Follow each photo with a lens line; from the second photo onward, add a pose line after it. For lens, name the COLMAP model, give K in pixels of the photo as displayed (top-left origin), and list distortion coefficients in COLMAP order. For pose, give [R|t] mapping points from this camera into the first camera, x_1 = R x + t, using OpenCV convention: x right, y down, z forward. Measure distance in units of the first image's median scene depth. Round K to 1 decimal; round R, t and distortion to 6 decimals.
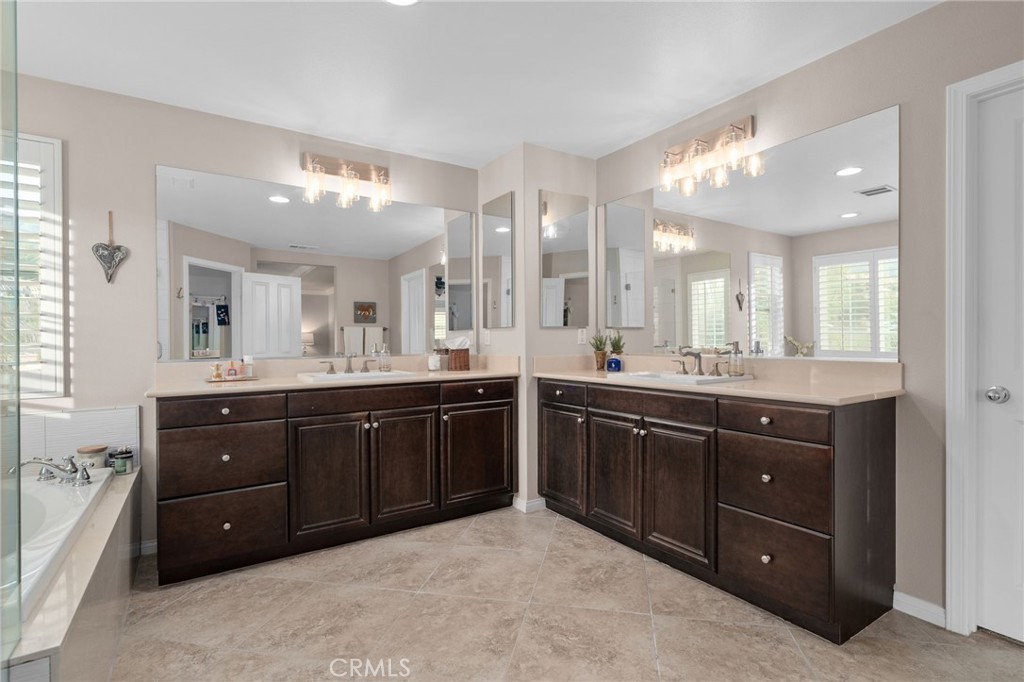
lens RADIAL K [[469.3, 0, 509.8], [0, 469.3, 339.6], [0, 0, 1]] dist [-0.002859, -0.000552]
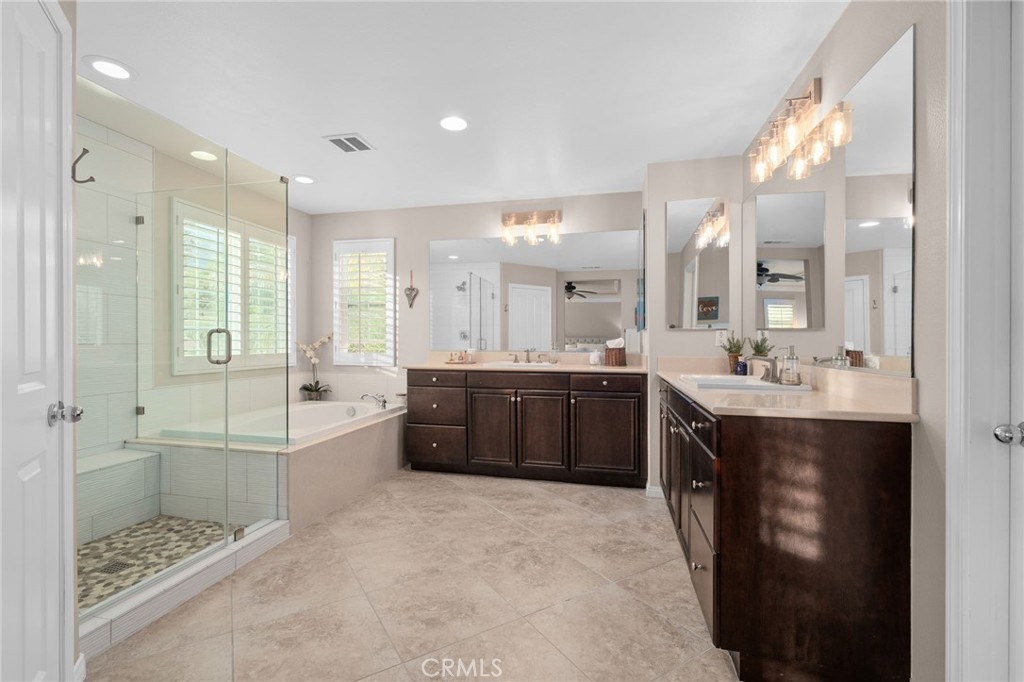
lens RADIAL K [[428.2, 0, 515.3], [0, 428.2, 339.0], [0, 0, 1]] dist [-0.016260, 0.000168]
pose [[0.708187, 0.010039, -0.705953, 0.663113], [-0.011520, 0.999930, 0.002664, -0.004156], [0.705930, 0.006246, 0.708254, 0.074246]]
